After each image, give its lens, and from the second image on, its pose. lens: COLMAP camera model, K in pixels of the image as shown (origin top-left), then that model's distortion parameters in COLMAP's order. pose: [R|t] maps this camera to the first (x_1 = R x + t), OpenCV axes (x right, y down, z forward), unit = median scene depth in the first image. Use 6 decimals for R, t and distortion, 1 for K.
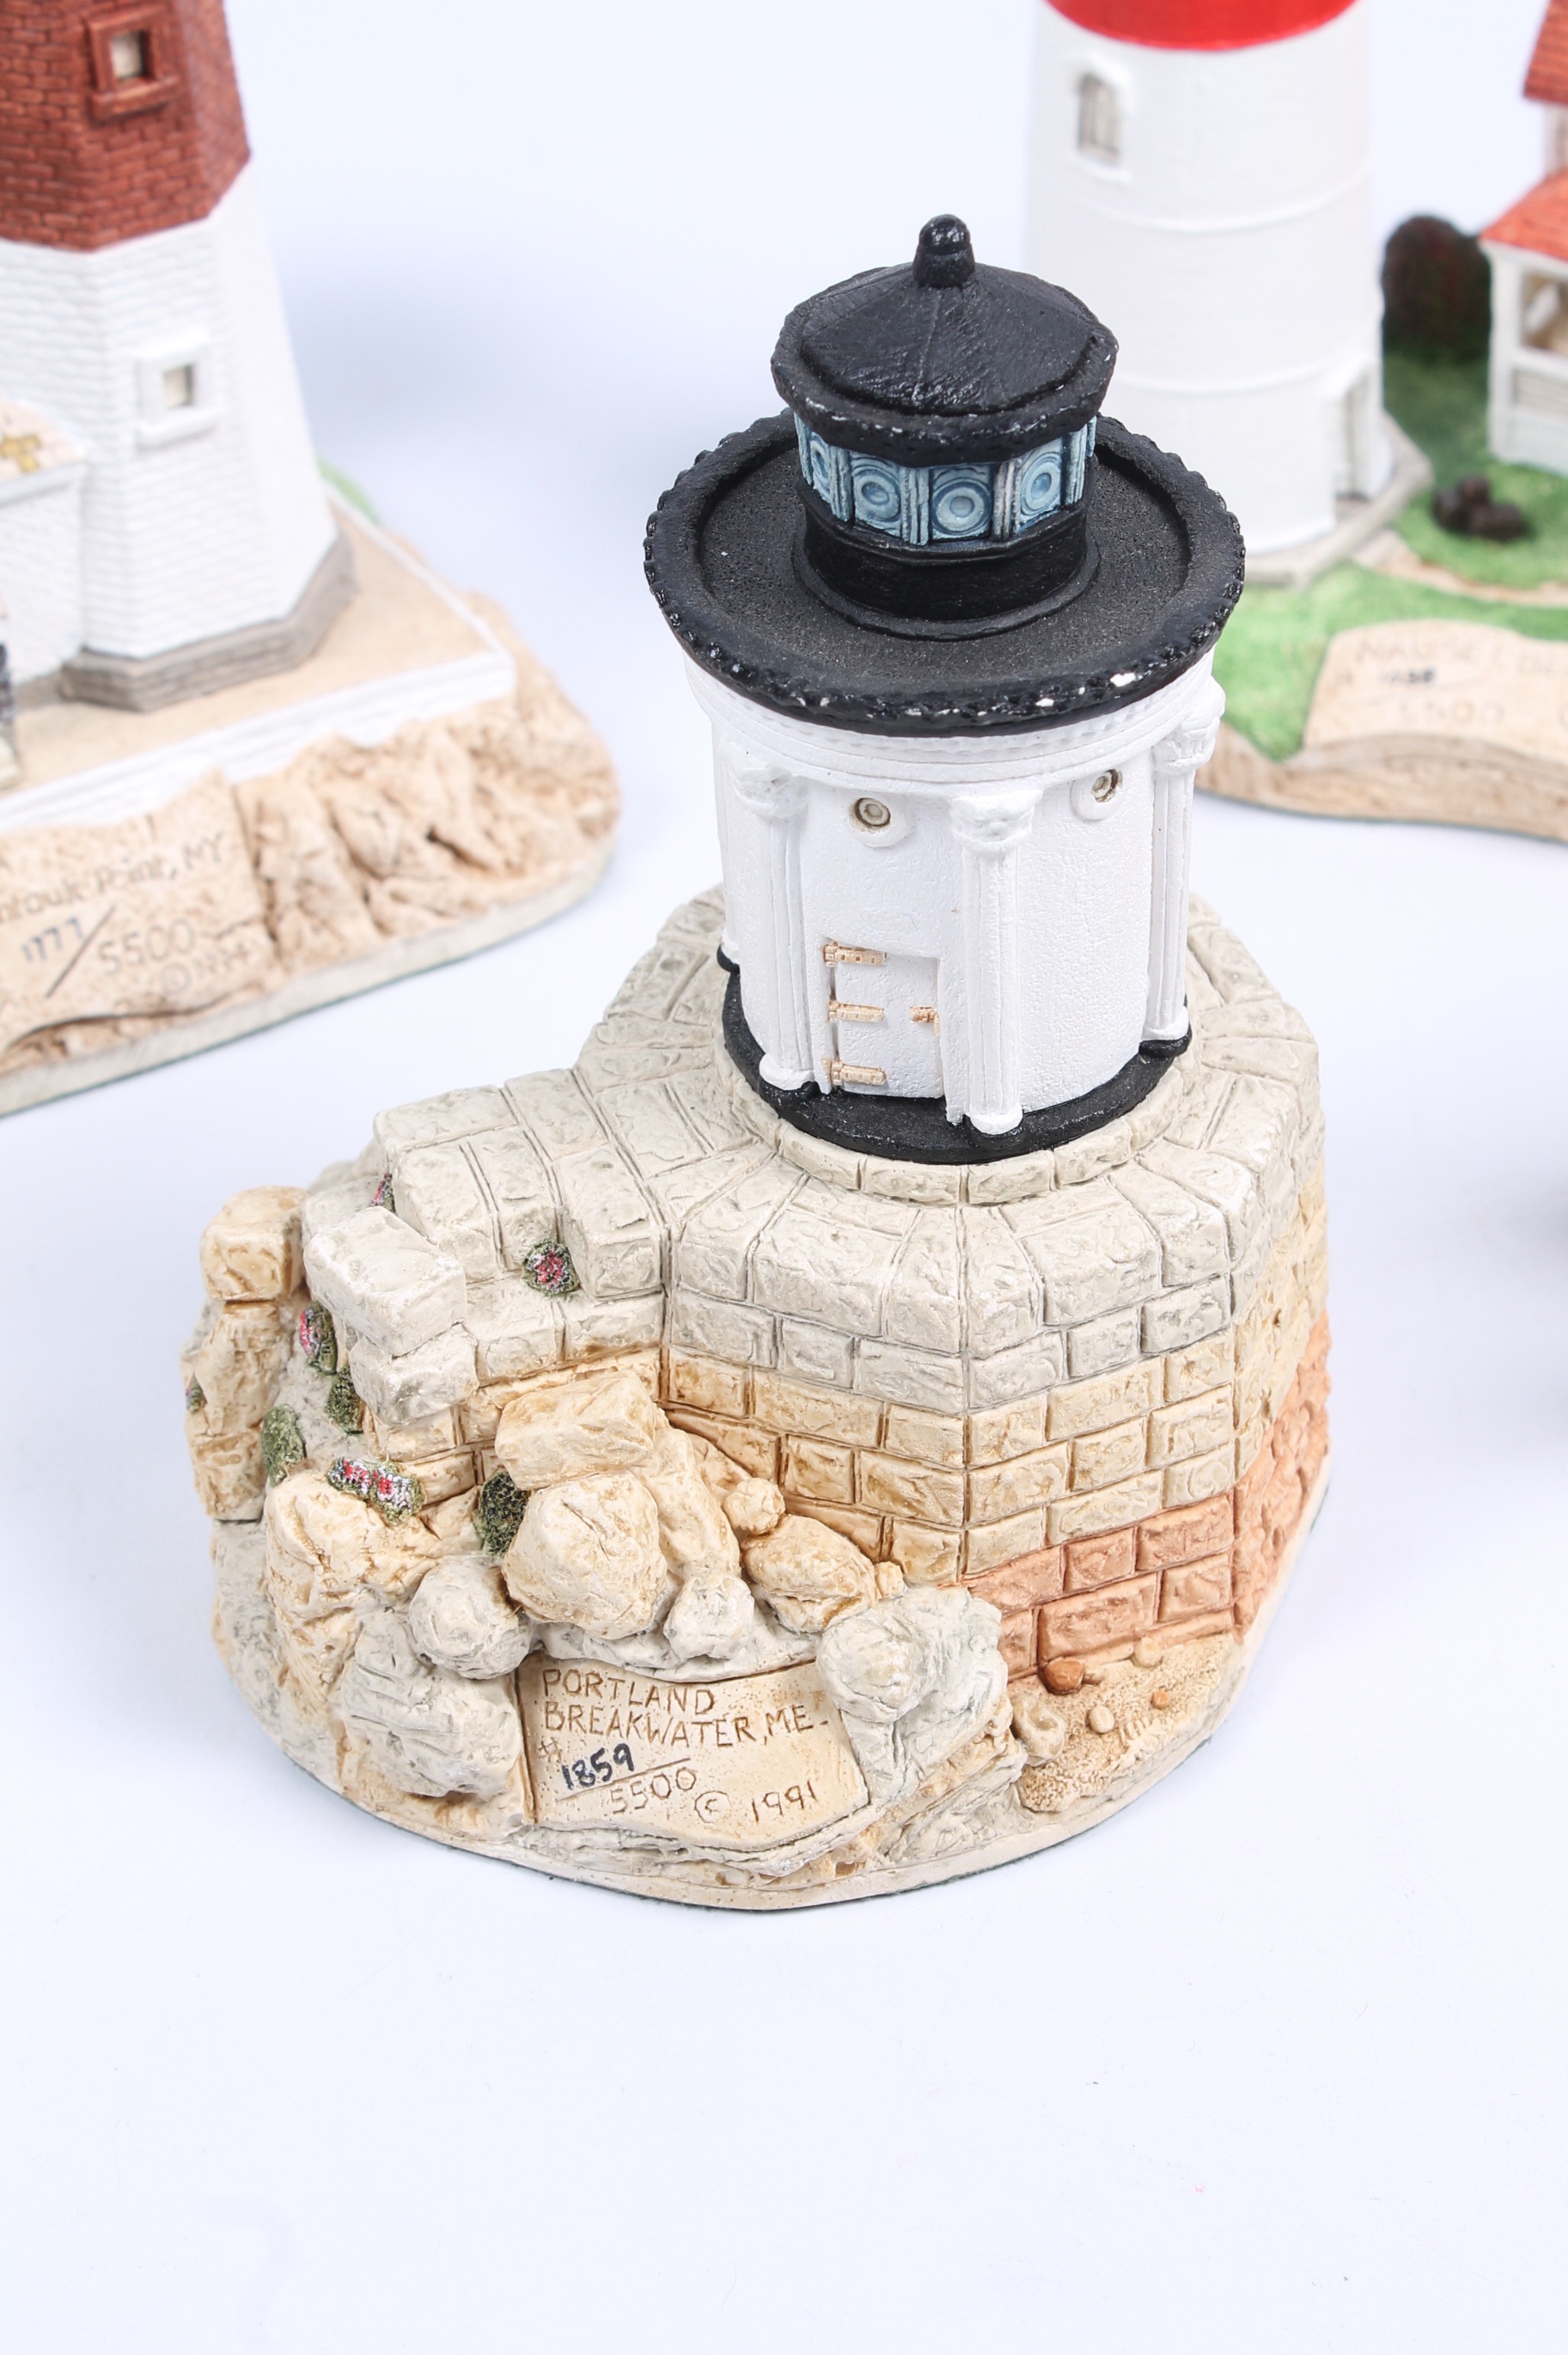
lens RADIAL K [[4987.0, 0, 784.0], [0, 4987.0, 1177.5], [0, 0, 1]] dist [0.013042, 0.114517]
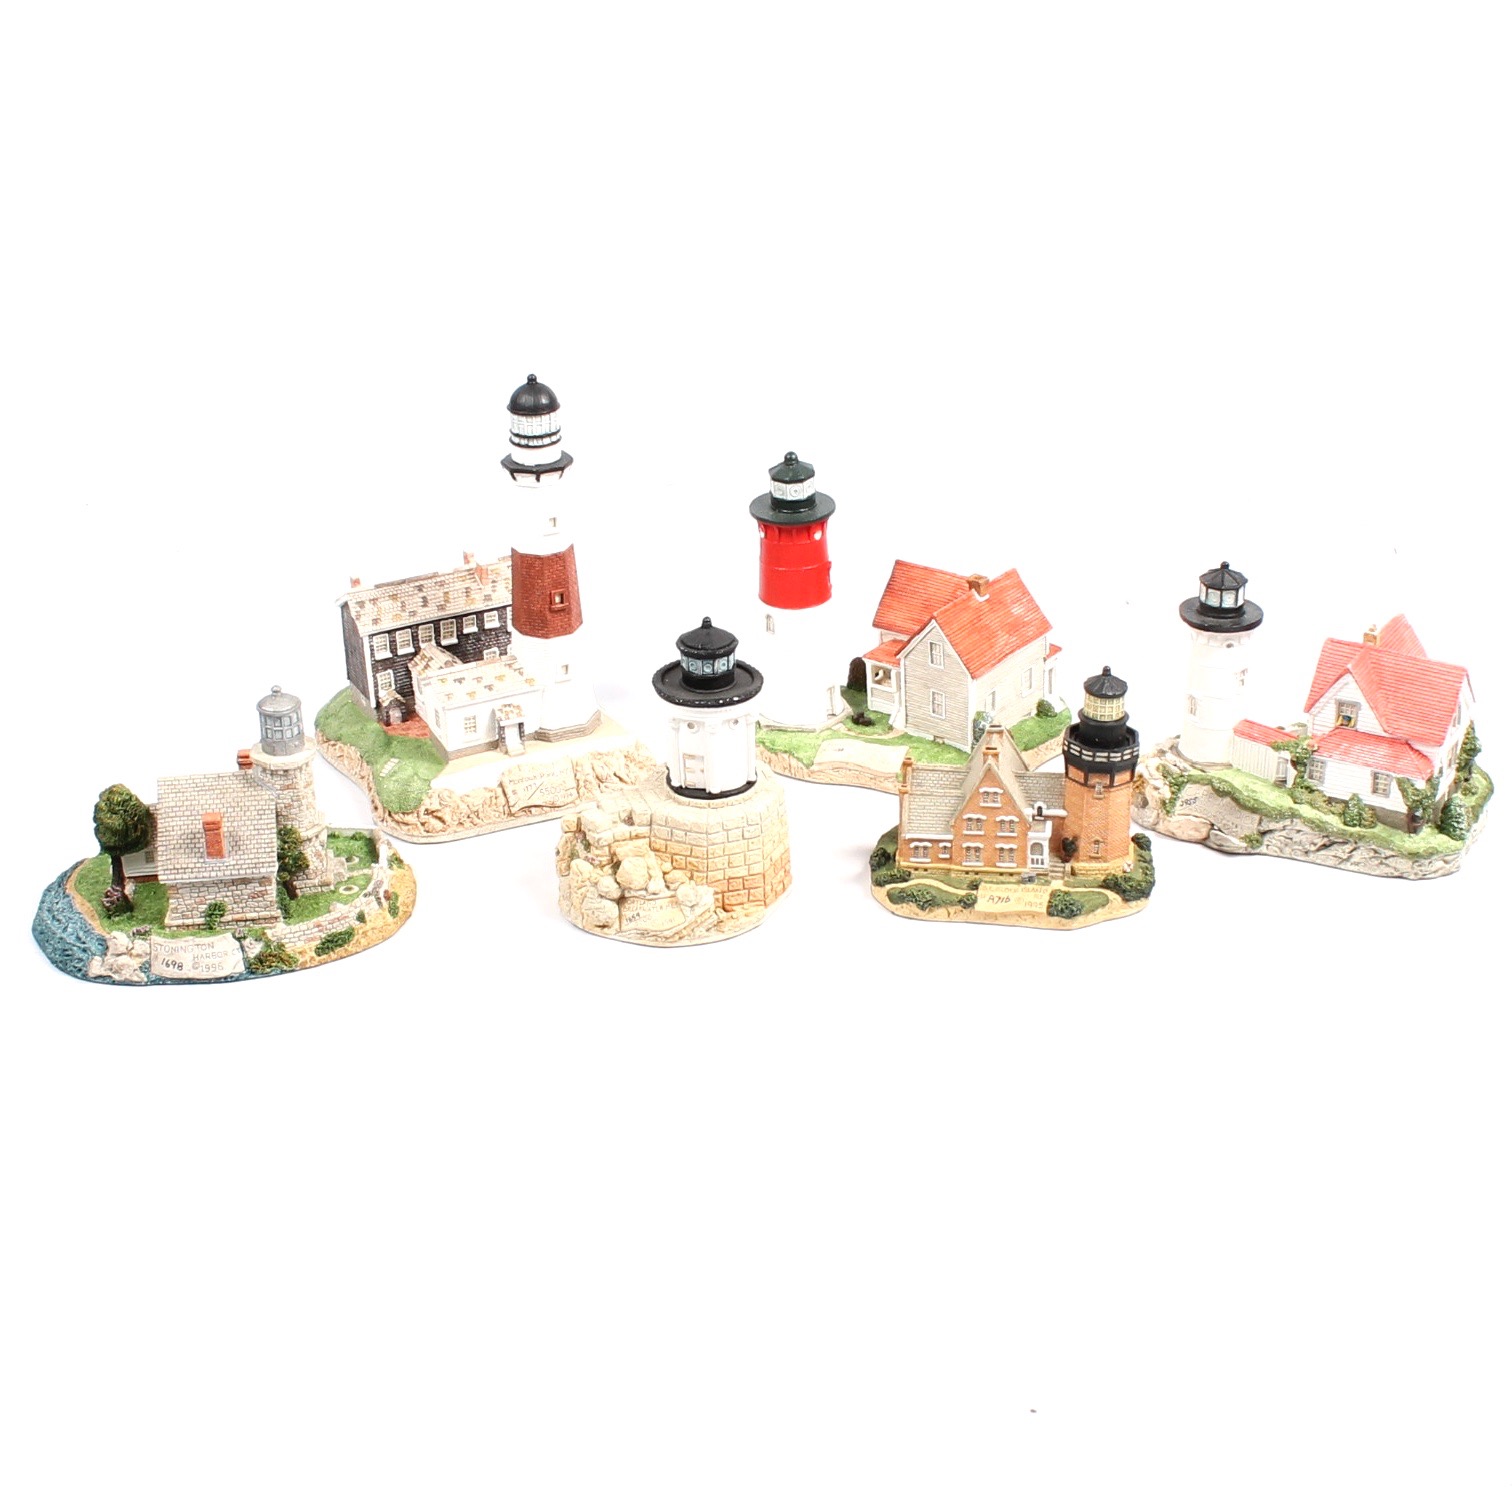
lens RADIAL K [[2539.6, 0, 756.0], [0, 2539.6, 756.0], [0, 0, 1]] dist [-0.165603, -0.040719]
pose [[0.998704, 0.032469, -0.039192, 0.155785], [-0.040257, 0.975118, -0.217999, 0.438650], [0.031138, 0.219294, 0.975162, -1.313099]]
